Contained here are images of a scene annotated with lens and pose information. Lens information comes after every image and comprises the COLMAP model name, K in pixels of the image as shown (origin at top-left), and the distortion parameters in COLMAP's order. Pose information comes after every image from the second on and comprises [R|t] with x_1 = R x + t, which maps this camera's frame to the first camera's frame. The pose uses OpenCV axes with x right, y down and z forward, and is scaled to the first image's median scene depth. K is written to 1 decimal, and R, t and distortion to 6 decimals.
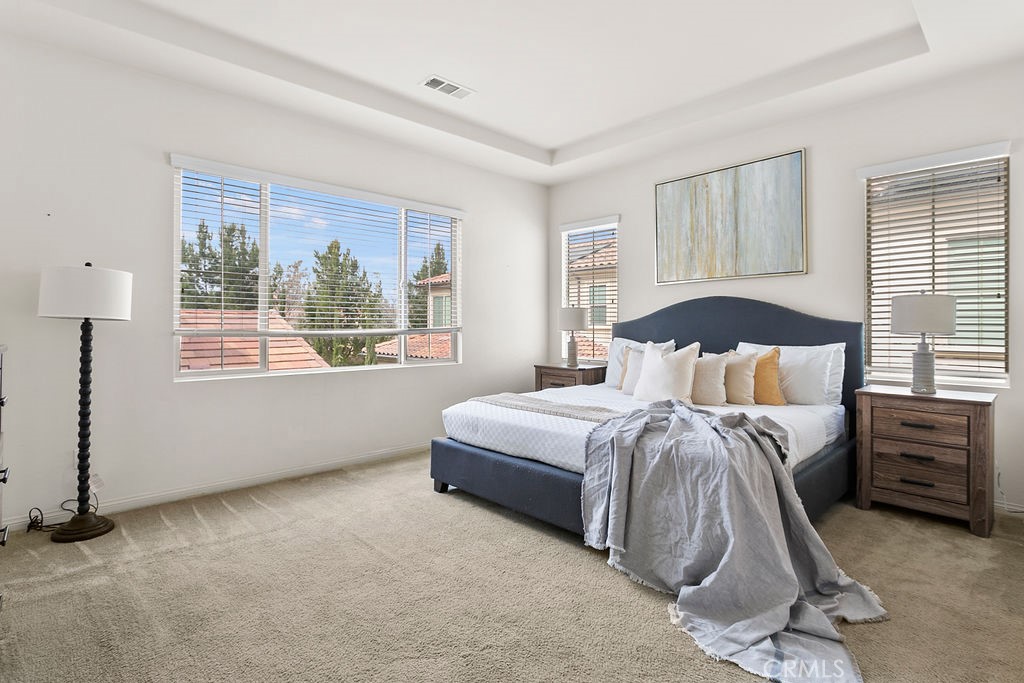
lens RADIAL K [[504.1, 0, 513.0], [0, 504.1, 335.0], [0, 0, 1]] dist [-0.003367, 0.000973]
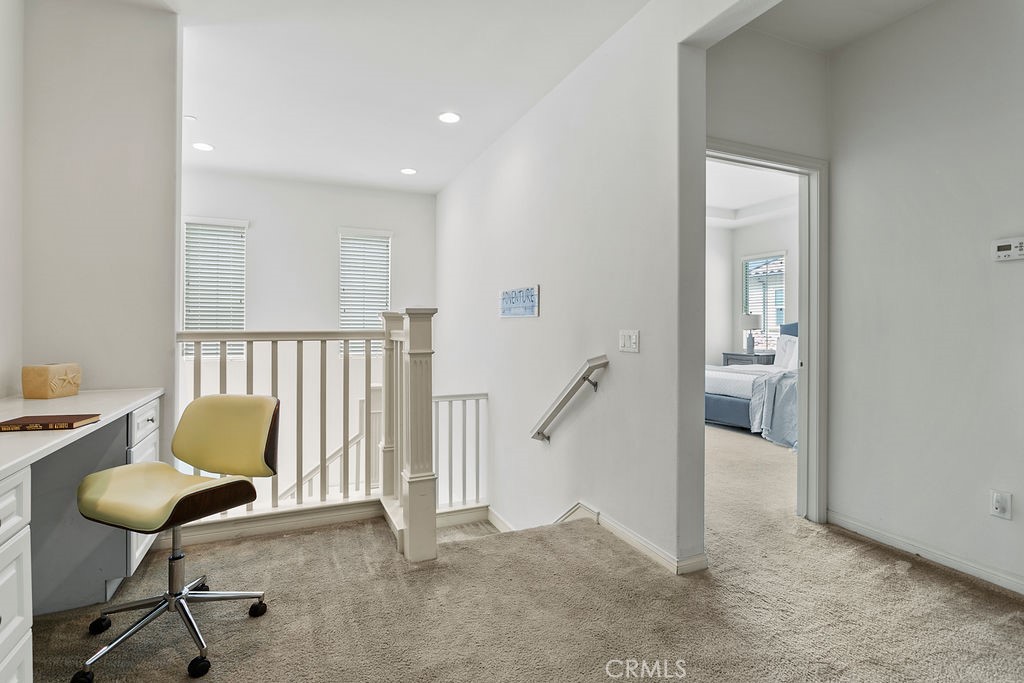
lens RADIAL K [[504.1, 0, 510.1], [0, 504.1, 335.6], [0, 0, 1]] dist [-0.003367, 0.000973]
pose [[0.939588, 0.000751, -0.342307, -0.059053], [-0.001486, 0.999997, -0.001885, 0.018509], [0.342304, 0.002280, 0.939586, -0.937766]]
